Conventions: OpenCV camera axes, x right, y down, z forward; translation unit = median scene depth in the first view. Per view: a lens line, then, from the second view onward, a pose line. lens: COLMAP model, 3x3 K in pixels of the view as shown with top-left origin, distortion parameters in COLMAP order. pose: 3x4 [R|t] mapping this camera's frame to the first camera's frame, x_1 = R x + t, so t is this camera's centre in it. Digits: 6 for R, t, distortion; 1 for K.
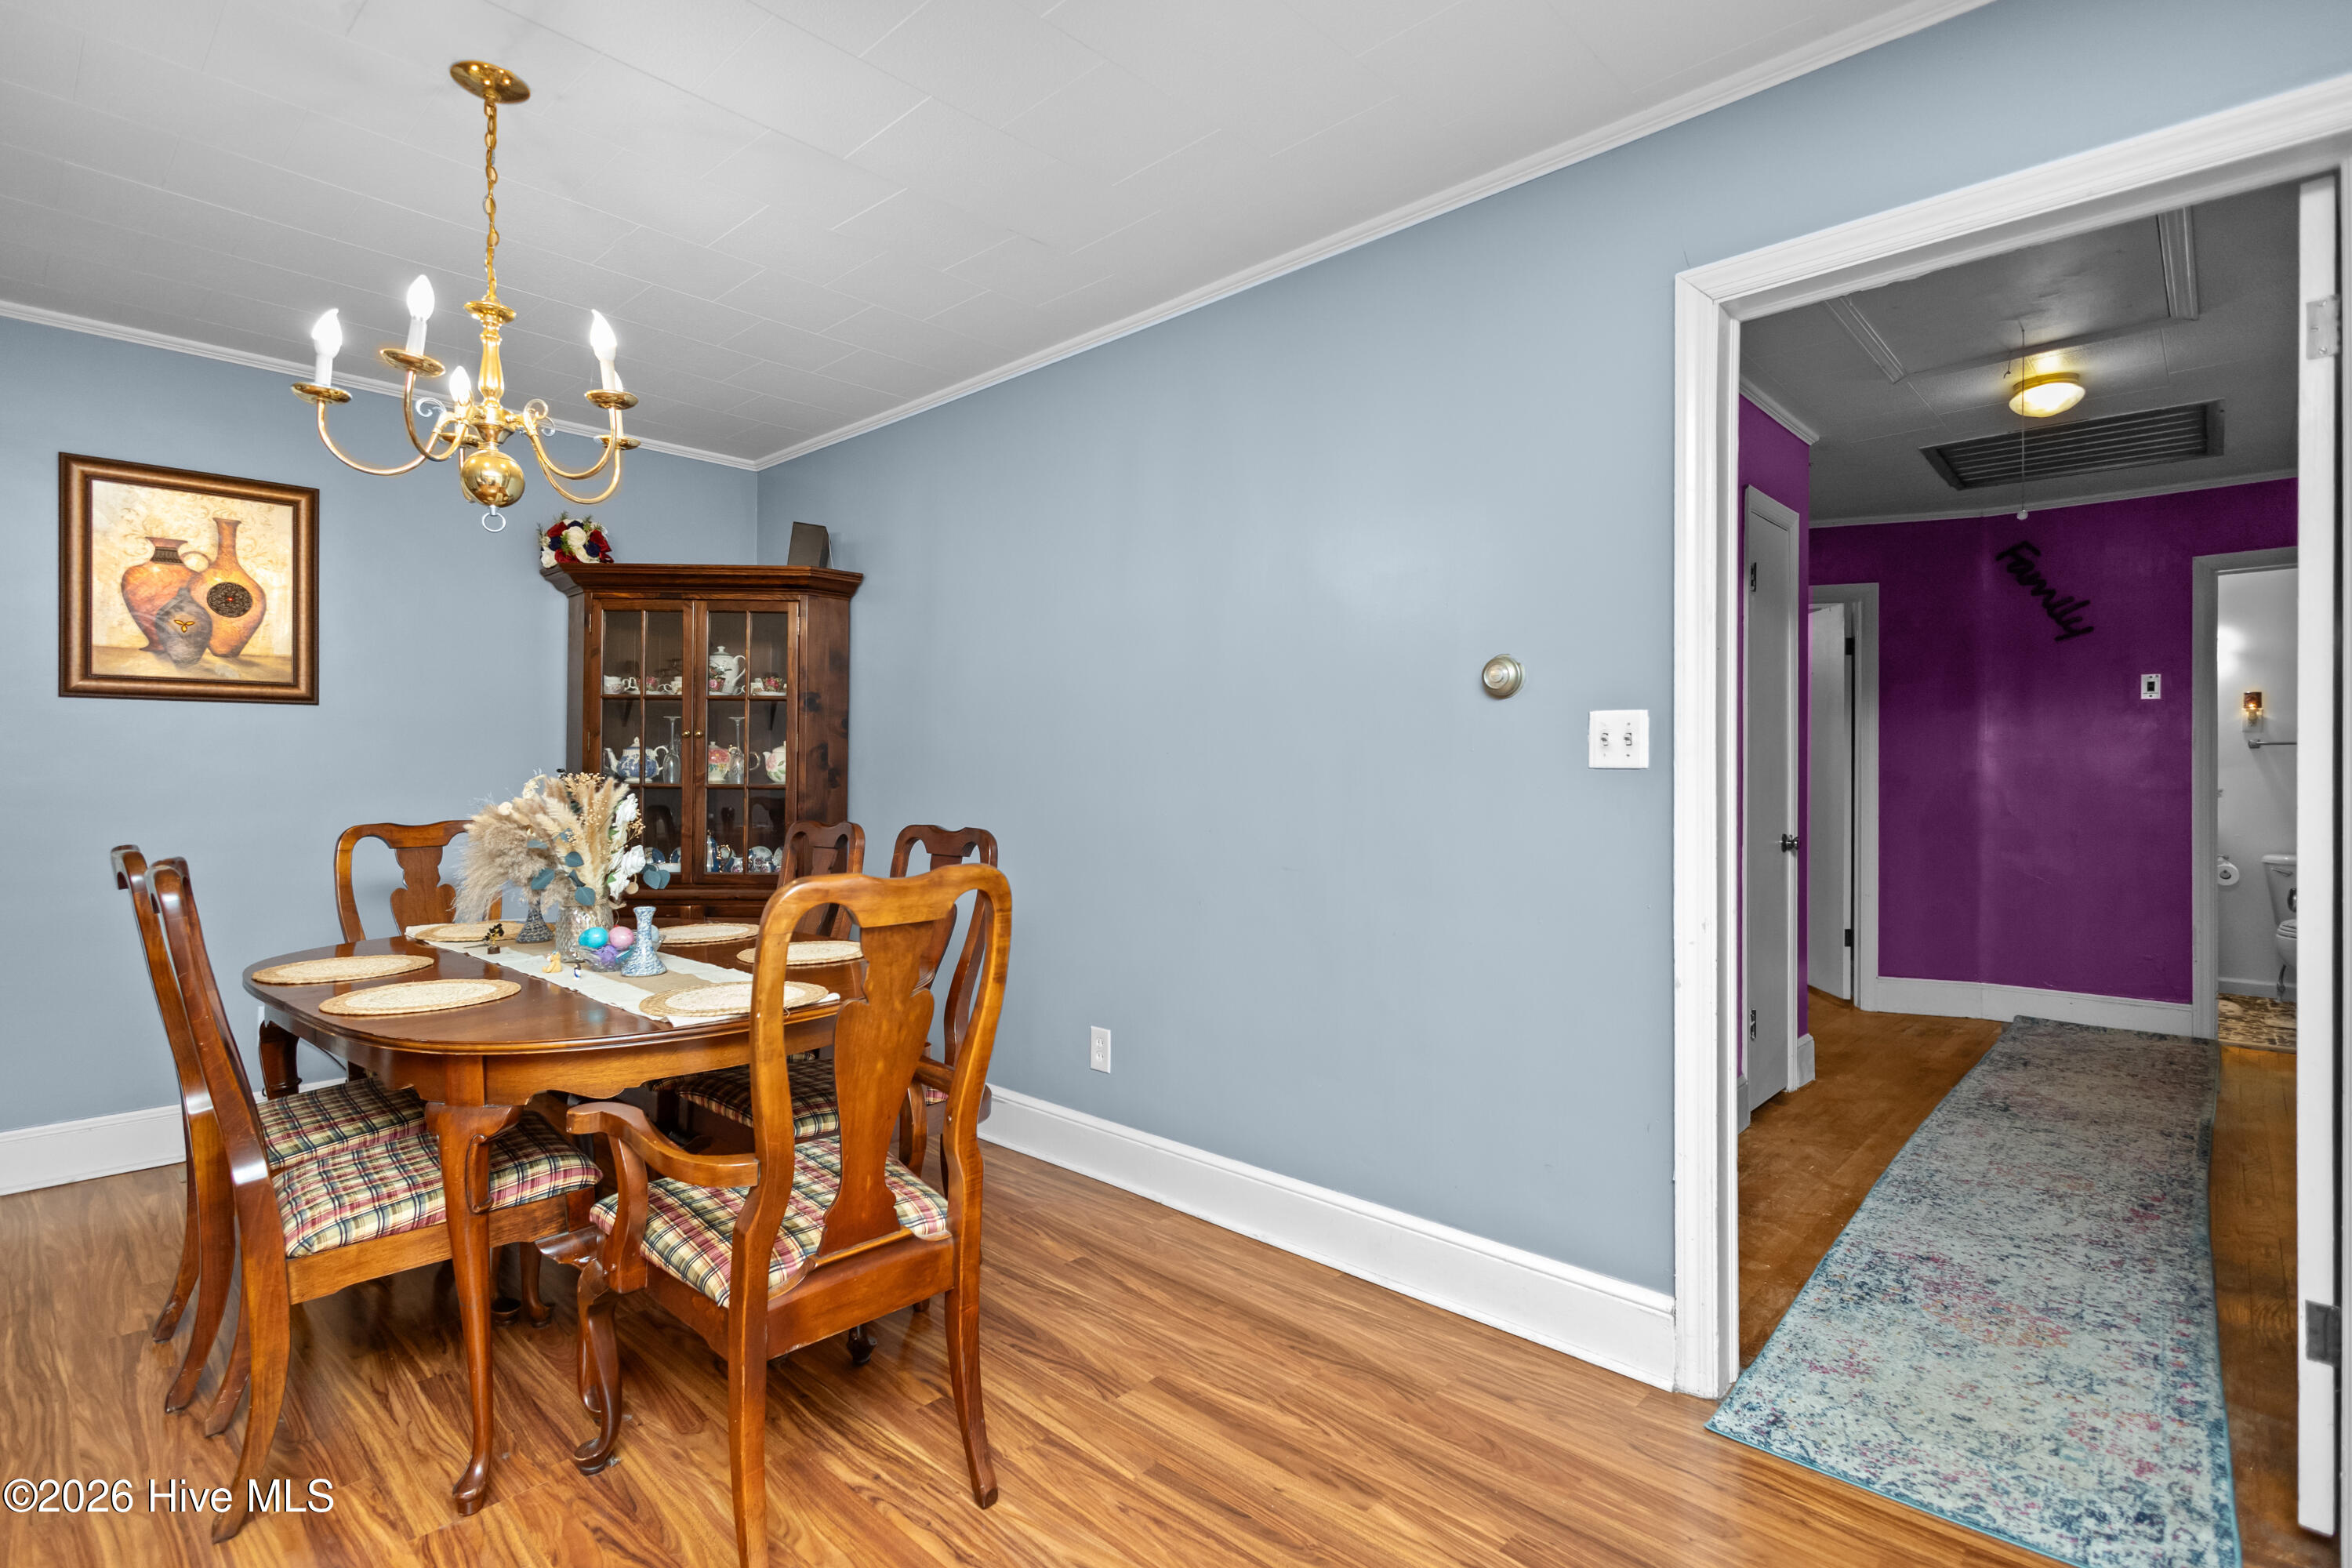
lens RADIAL K [[1101.7, 0, 1173.3], [0, 1101.7, 772.5], [0, 0, 1]] dist [0.012756, -0.005898]
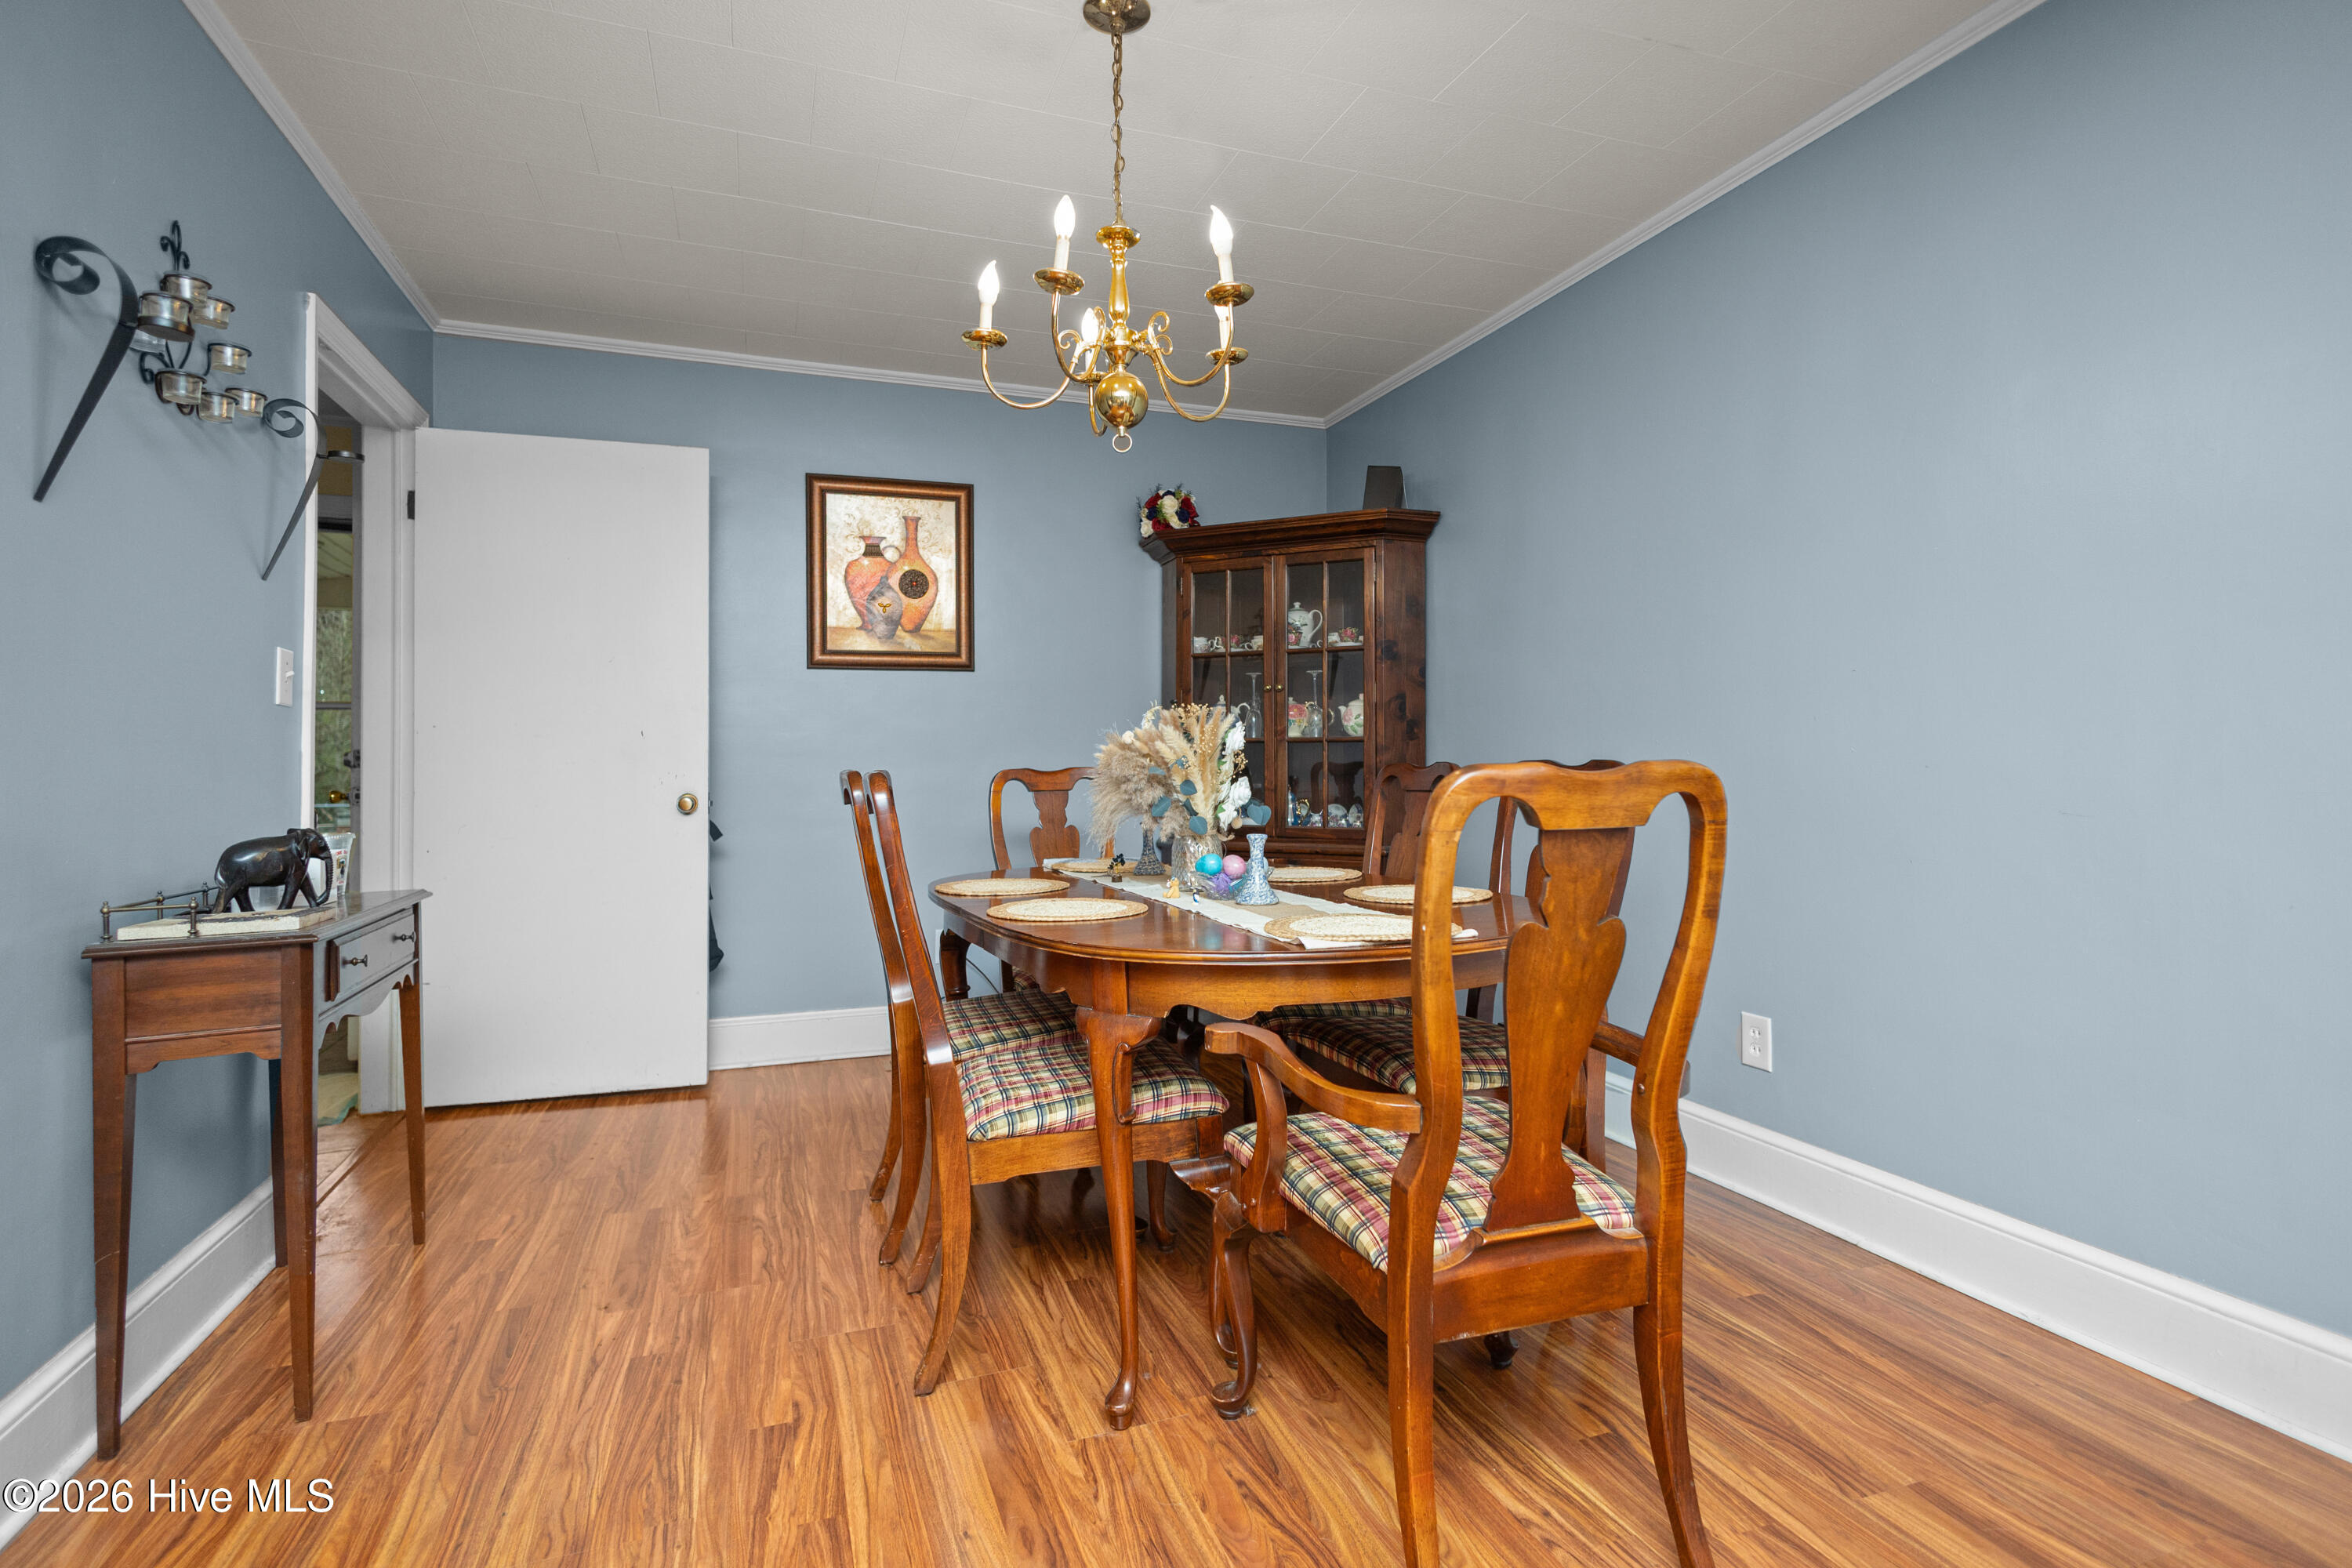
lens RADIAL K [[1109.9, 0, 1177.4], [0, 1109.9, 759.9], [0, 0, 1]] dist [0.004789, -0.001345]
pose [[0.892318, -0.009685, -0.451304, -0.113551], [0.008282, 0.999953, -0.005083, 0.067091], [0.451332, 0.000798, 0.892356, 0.118004]]
